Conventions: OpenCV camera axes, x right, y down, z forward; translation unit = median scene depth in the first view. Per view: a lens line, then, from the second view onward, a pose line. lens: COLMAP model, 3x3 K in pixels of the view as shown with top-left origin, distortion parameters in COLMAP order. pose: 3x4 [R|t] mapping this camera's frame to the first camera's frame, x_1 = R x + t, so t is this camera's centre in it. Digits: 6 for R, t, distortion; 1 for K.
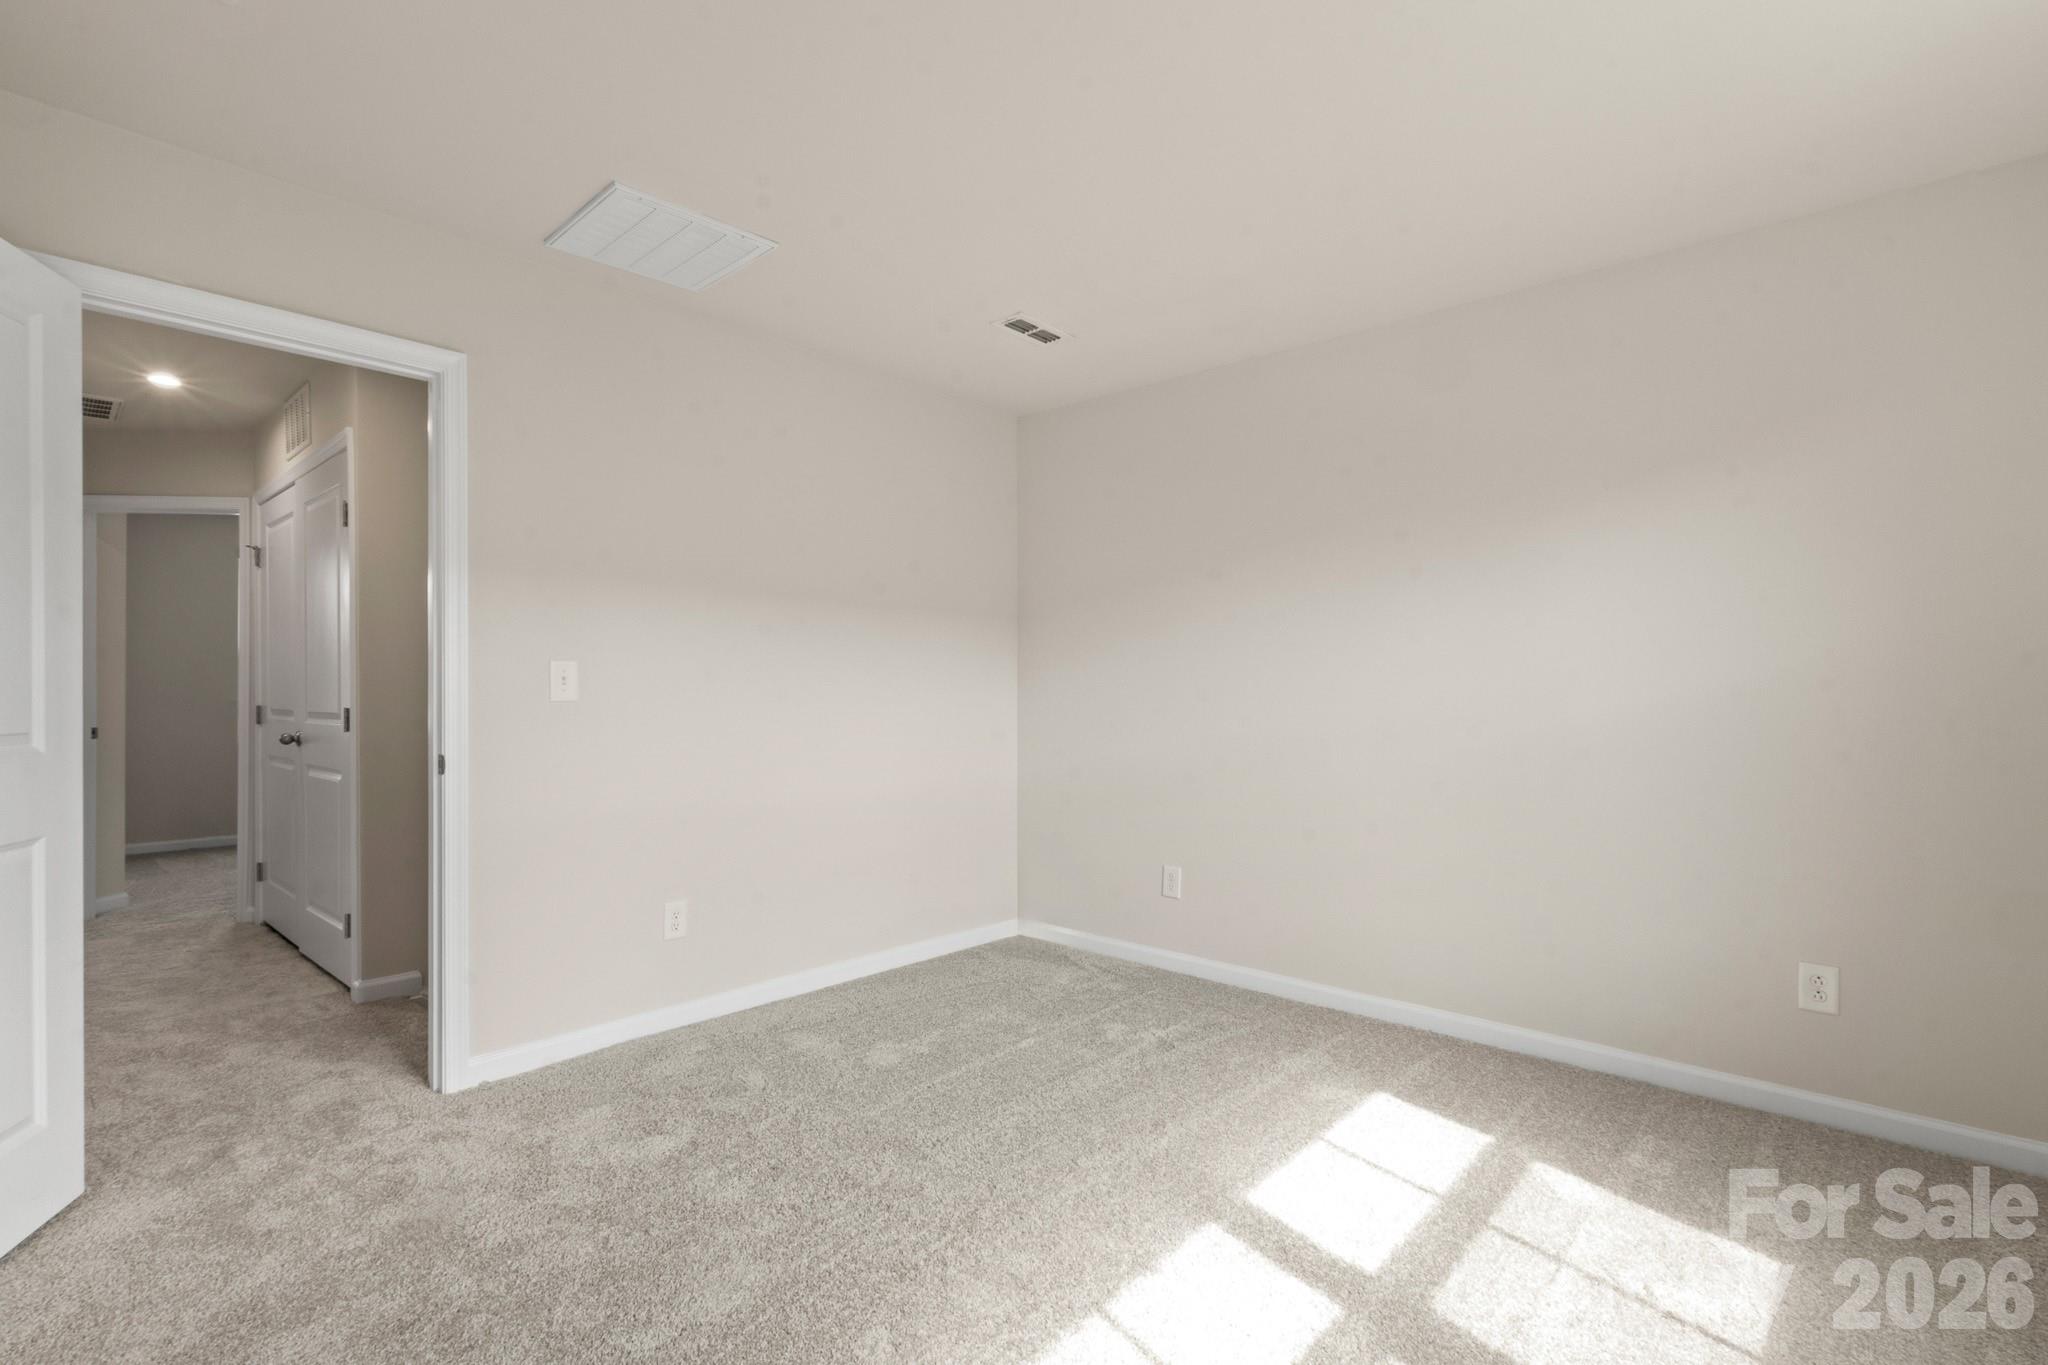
lens RADIAL K [[976.9, 0, 1023.1], [0, 976.9, 685.0], [0, 0, 1]] dist [0.000565, 0.001606]
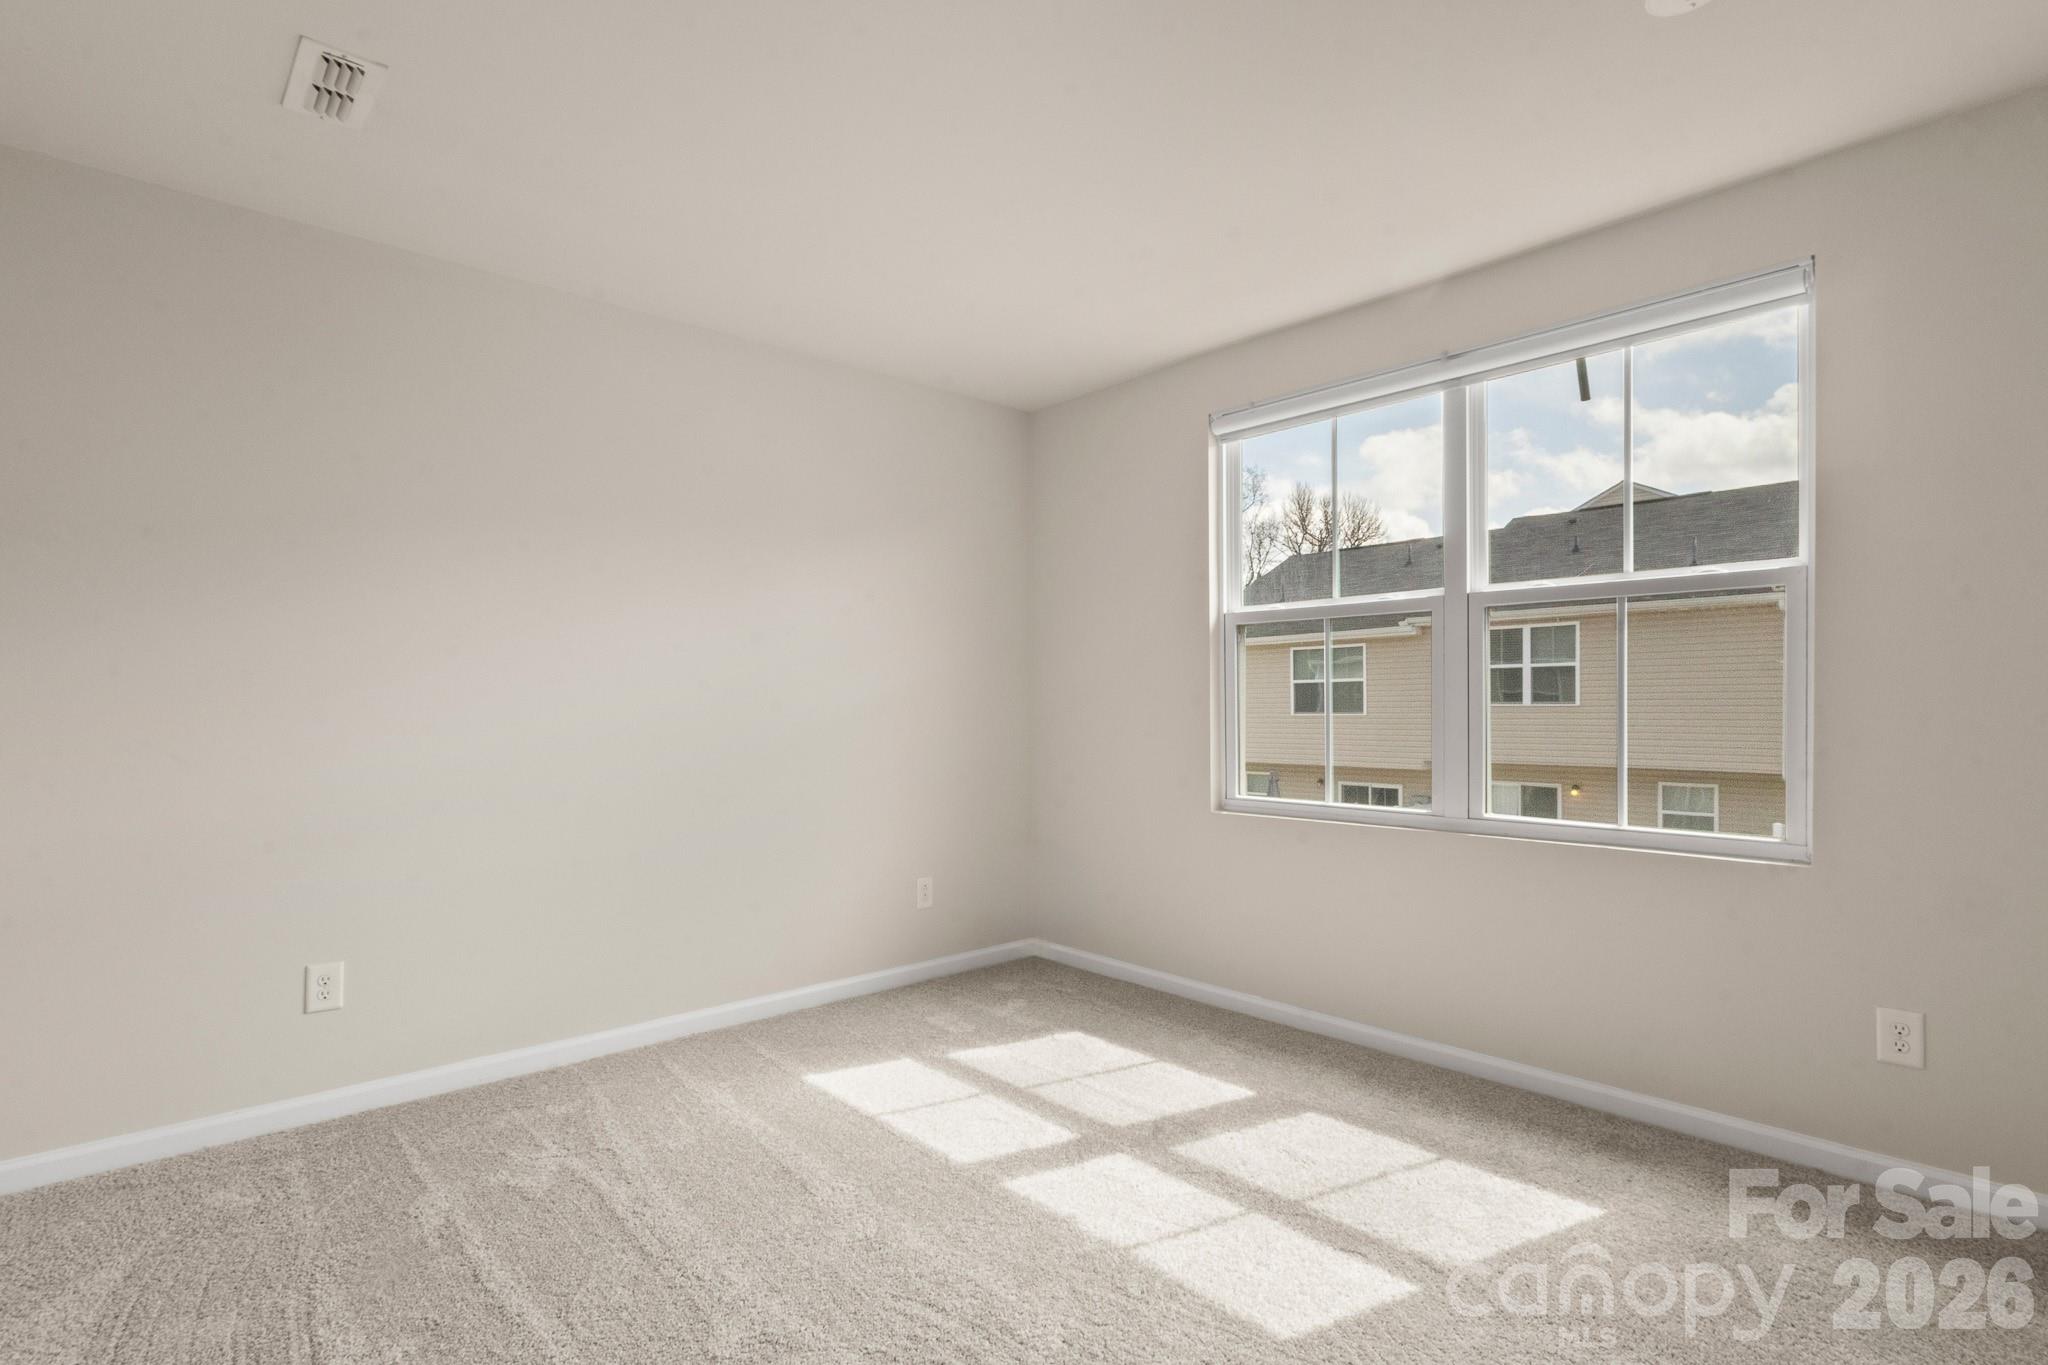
lens RADIAL K [[1037.2, 0, 1023.3], [0, 1037.2, 689.6], [0, 0, 1]] dist [0.015219, -0.002673]
pose [[0.082830, 0.004724, 0.996553, -0.793136], [-0.004675, 0.999980, -0.004352, -0.000392], [-0.996553, -0.004299, 0.082850, 0.714581]]
